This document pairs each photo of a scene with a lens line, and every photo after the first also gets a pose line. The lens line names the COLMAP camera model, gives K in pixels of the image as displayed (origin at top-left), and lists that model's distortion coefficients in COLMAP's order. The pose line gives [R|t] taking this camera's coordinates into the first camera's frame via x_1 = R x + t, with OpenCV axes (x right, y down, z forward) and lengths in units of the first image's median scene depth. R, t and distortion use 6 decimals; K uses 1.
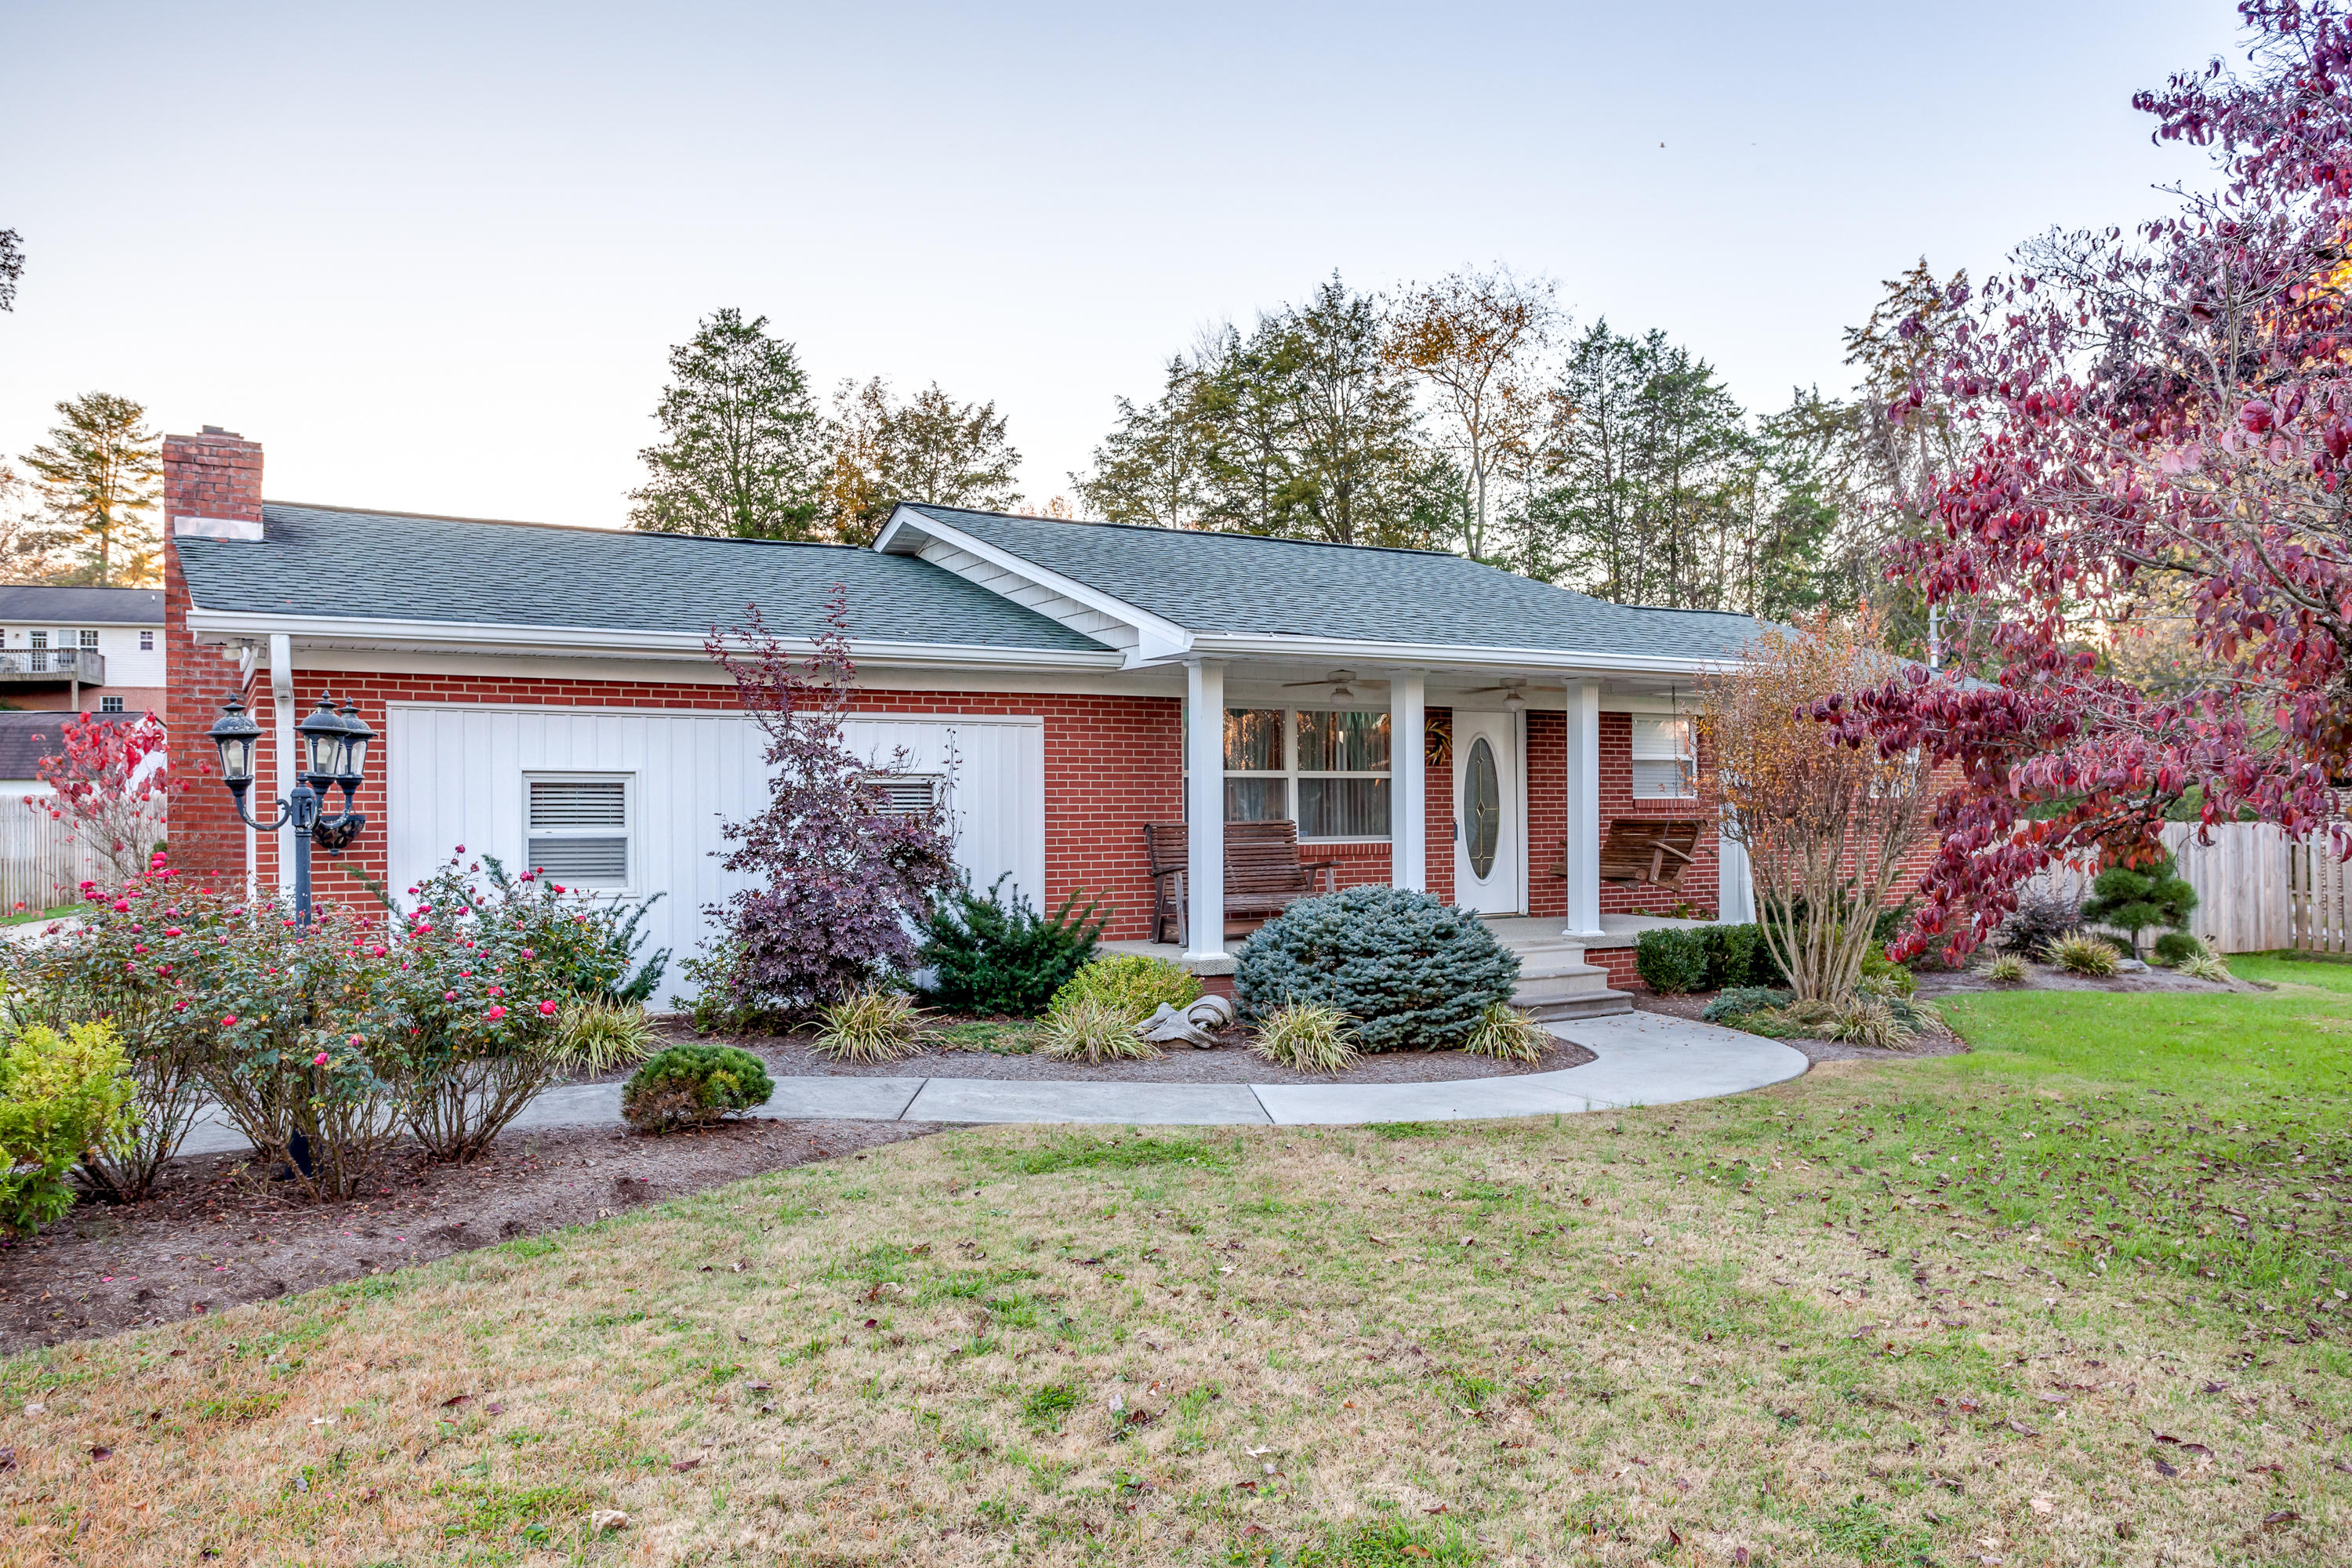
lens RADIAL K [[1730.3, 0, 1180.2], [0, 1730.3, 843.7], [0, 0, 1]] dist [-0.014470, 0.006009]
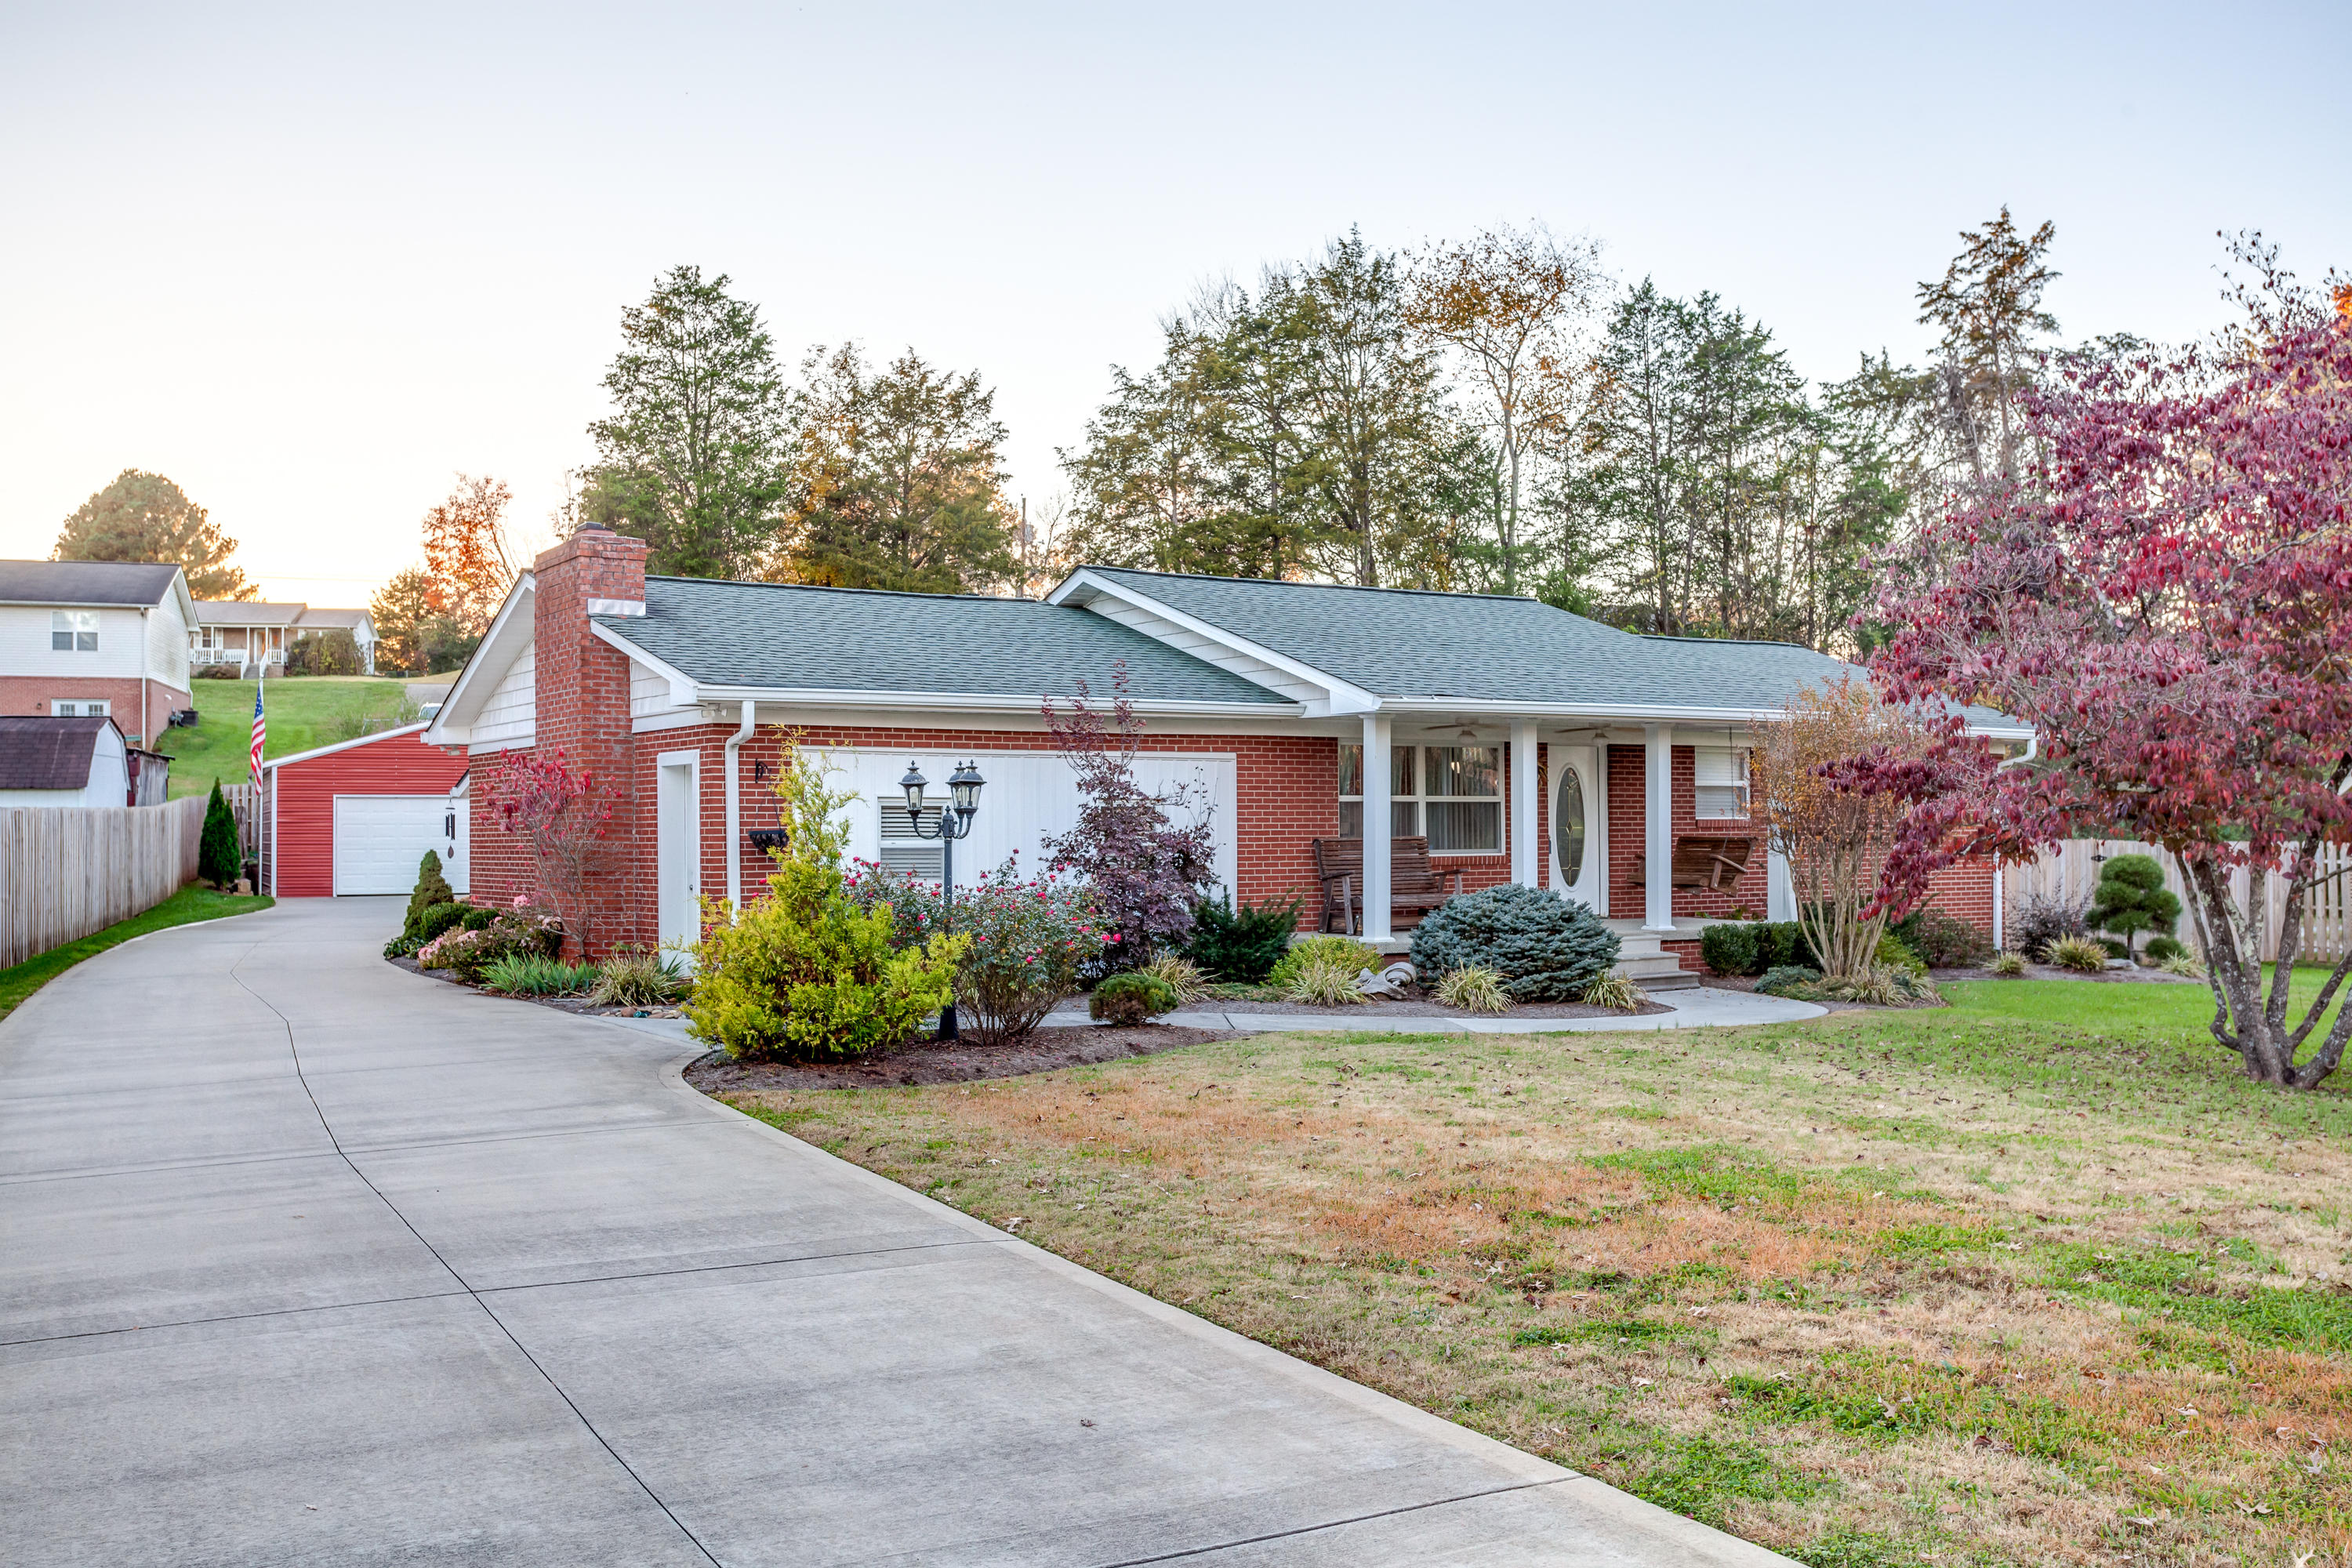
lens RADIAL K [[2255.2, 0, 1179.3], [0, 2255.2, 853.2], [0, 0, 1]] dist [0.002691, -0.028408]
pose [[0.999139, 0.002943, 0.041373, -0.052533], [-0.002652, 0.999971, -0.007081, 0.003062], [-0.041393, 0.006965, 0.999119, -0.178375]]
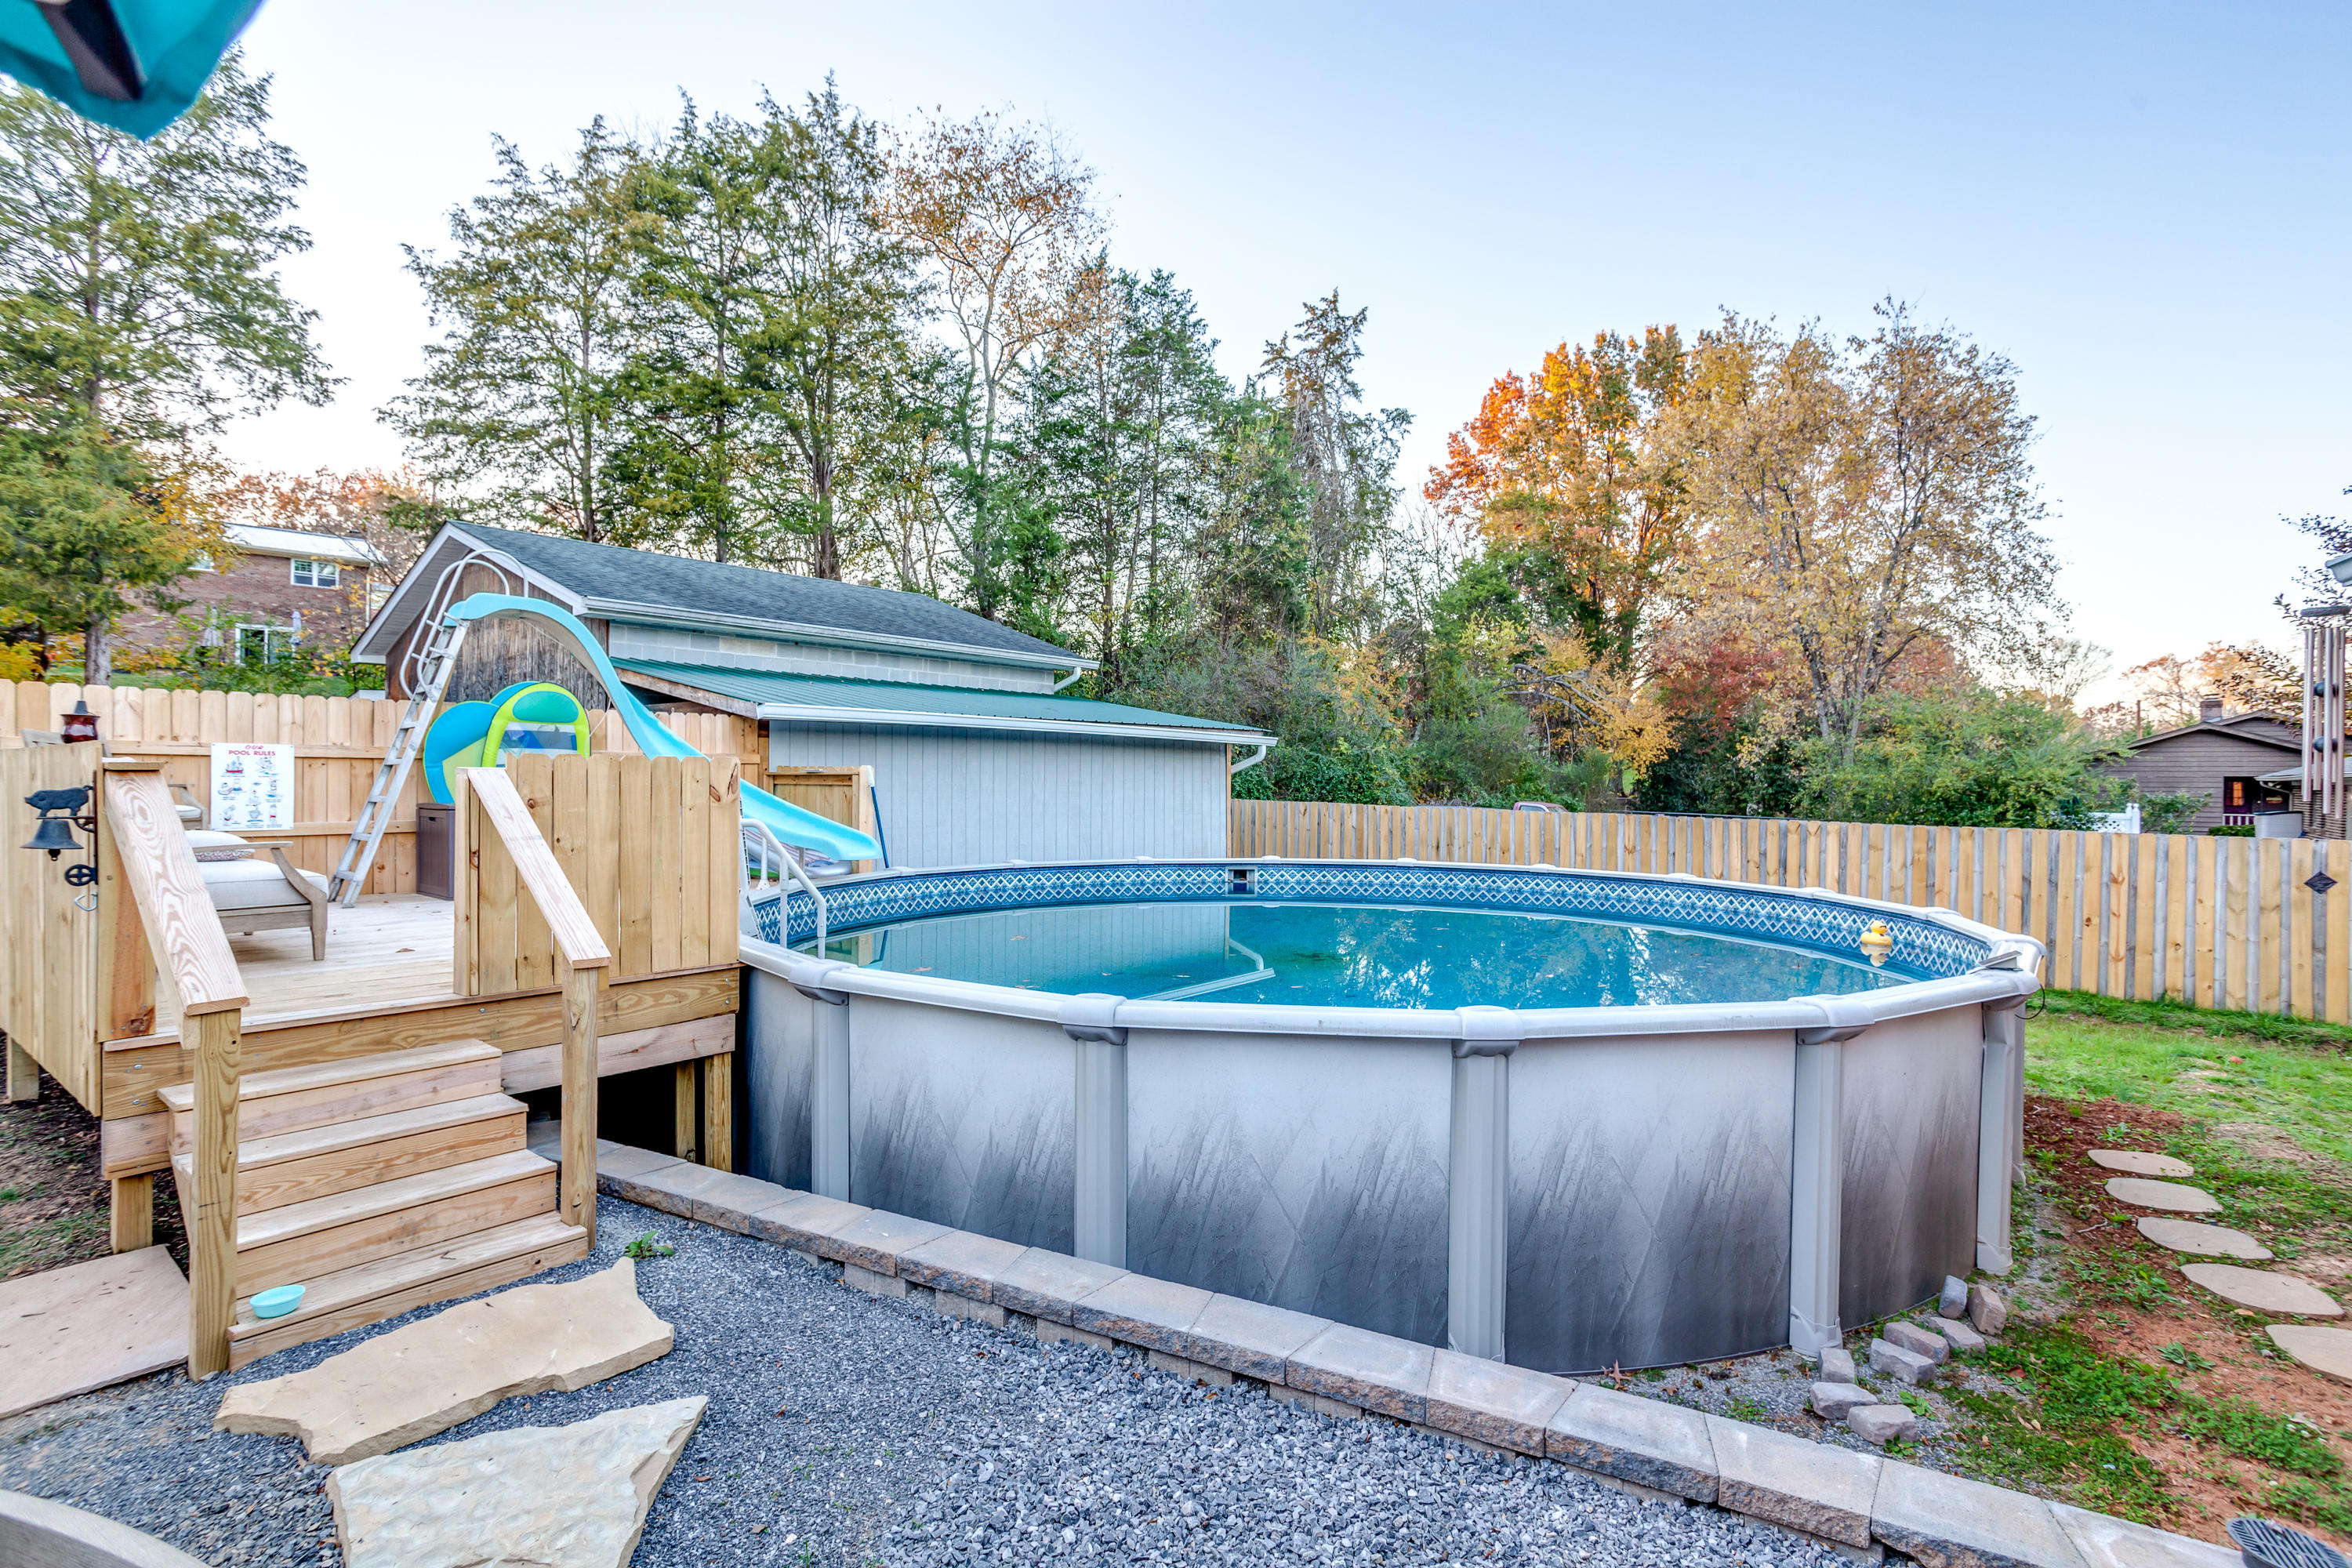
lens RADIAL K [[1169.6, 0, 1215.8], [0, 1169.6, 782.5], [0, 0, 1]] dist [-0.057058, 0.038710]
pose [[0.850629, 0.022184, 0.525299, -0.028297], [-0.016100, 0.999740, -0.016149, -0.009473], [-0.525520, 0.005279, 0.850765, 0.511986]]
